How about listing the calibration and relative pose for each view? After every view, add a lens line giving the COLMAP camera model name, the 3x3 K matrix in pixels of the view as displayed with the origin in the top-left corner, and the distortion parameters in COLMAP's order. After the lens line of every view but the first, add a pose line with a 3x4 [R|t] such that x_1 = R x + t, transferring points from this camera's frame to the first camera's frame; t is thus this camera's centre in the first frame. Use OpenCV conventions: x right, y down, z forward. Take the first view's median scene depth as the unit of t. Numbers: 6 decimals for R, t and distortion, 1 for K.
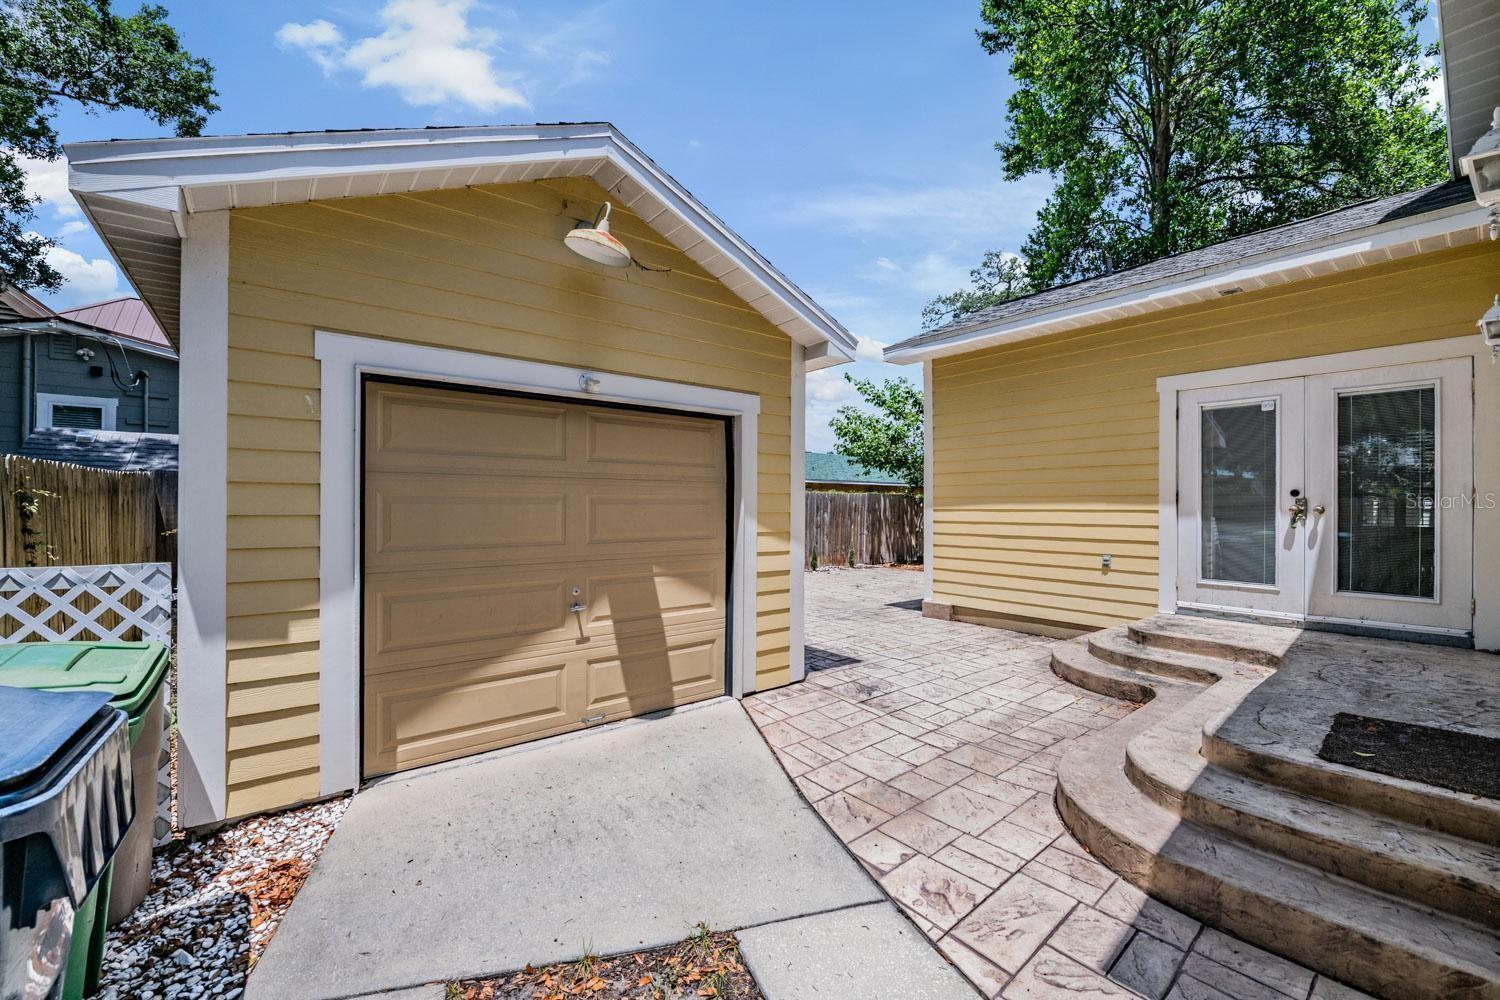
lens RADIAL K [[594.1, 0, 755.3], [0, 594.1, 511.5], [0, 0, 1]] dist [-0.010014, -0.001109]
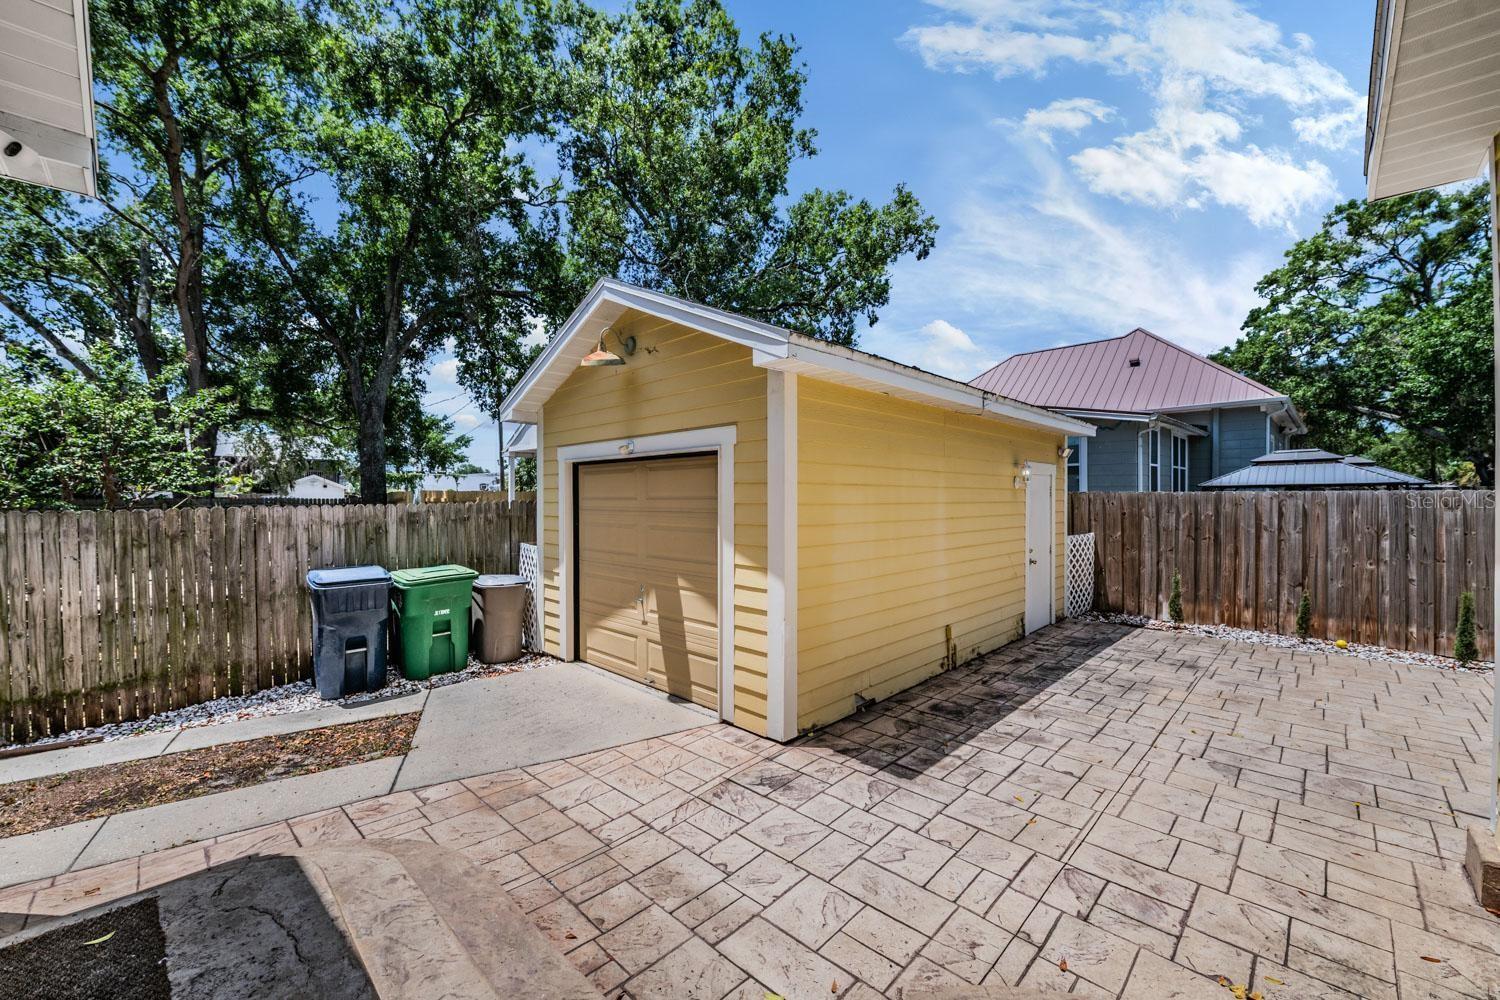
lens RADIAL K [[594.1, 0, 752.6], [0, 594.1, 498.4], [0, 0, 1]] dist [-0.010014, -0.001109]
pose [[0.128719, -0.001422, -0.991680, 0.966893], [-0.008066, 0.999964, -0.002481, -0.069691], [0.991648, 0.008318, 0.128703, 0.883566]]
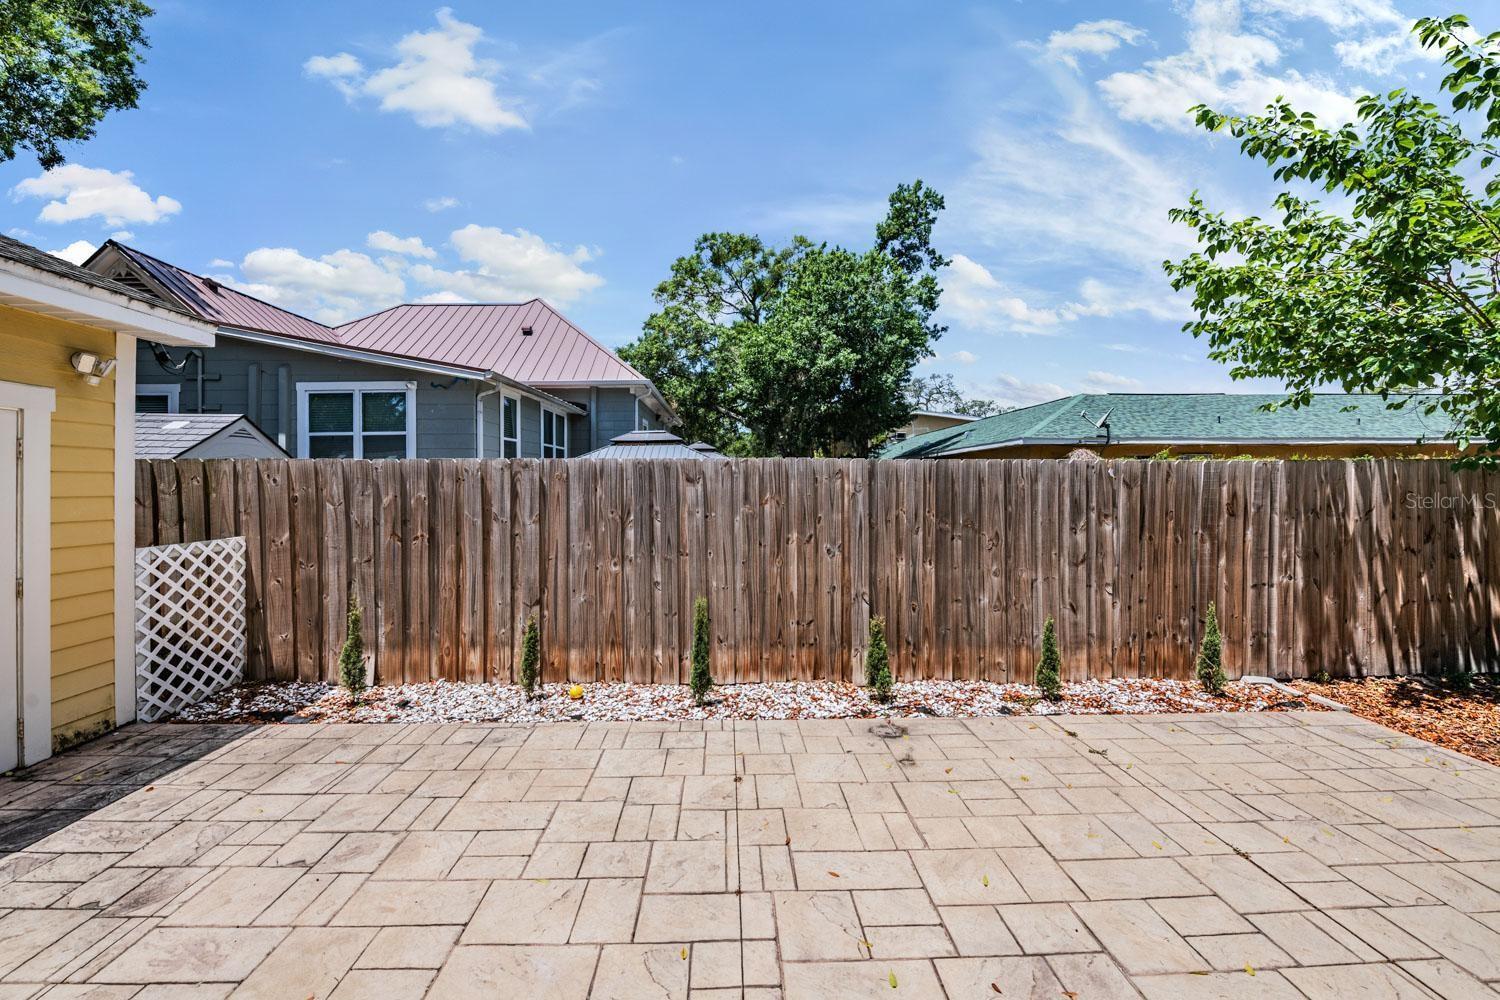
lens RADIAL K [[594.1, 0, 739.8], [0, 594.1, 486.2], [0, 0, 1]] dist [-0.010014, -0.001109]
pose [[0.800740, -0.005412, -0.598988, 0.486937], [0.002555, 0.999981, -0.005620, -0.049458], [0.599007, 0.002970, 0.800739, 1.935744]]
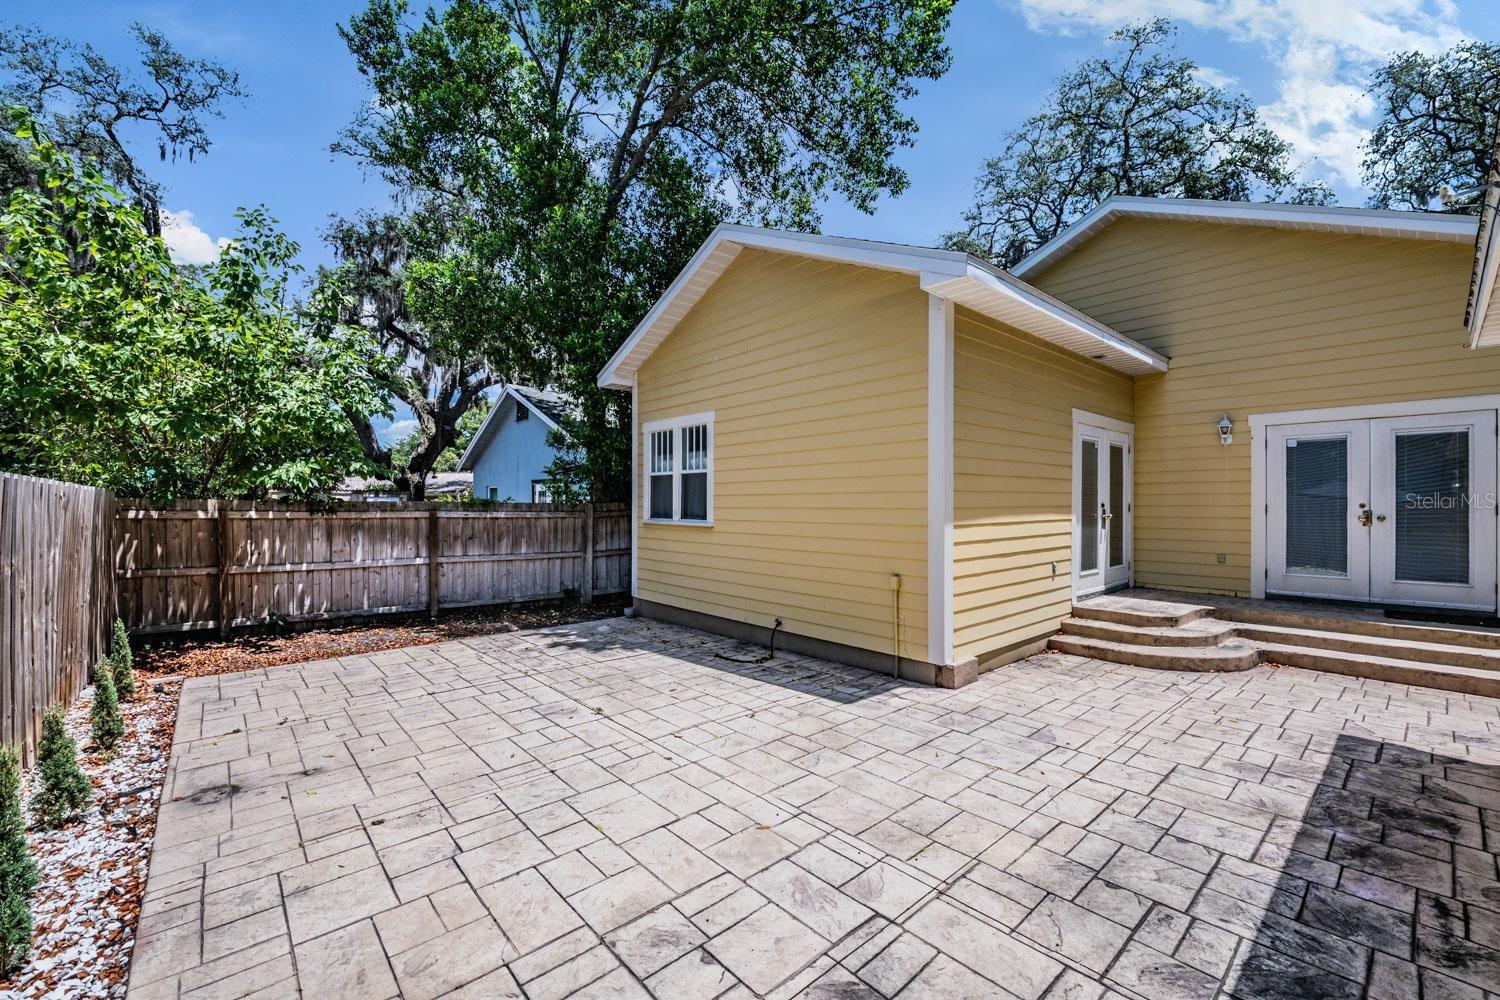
lens RADIAL K [[594.1, 0, 762.9], [0, 594.1, 503.7], [0, 0, 1]] dist [-0.010014, -0.001109]
pose [[-0.052508, -0.007044, 0.998596, -0.618399], [0.009540, 0.999926, 0.007555, -0.059876], [-0.998575, 0.009924, -0.052437, 2.104738]]
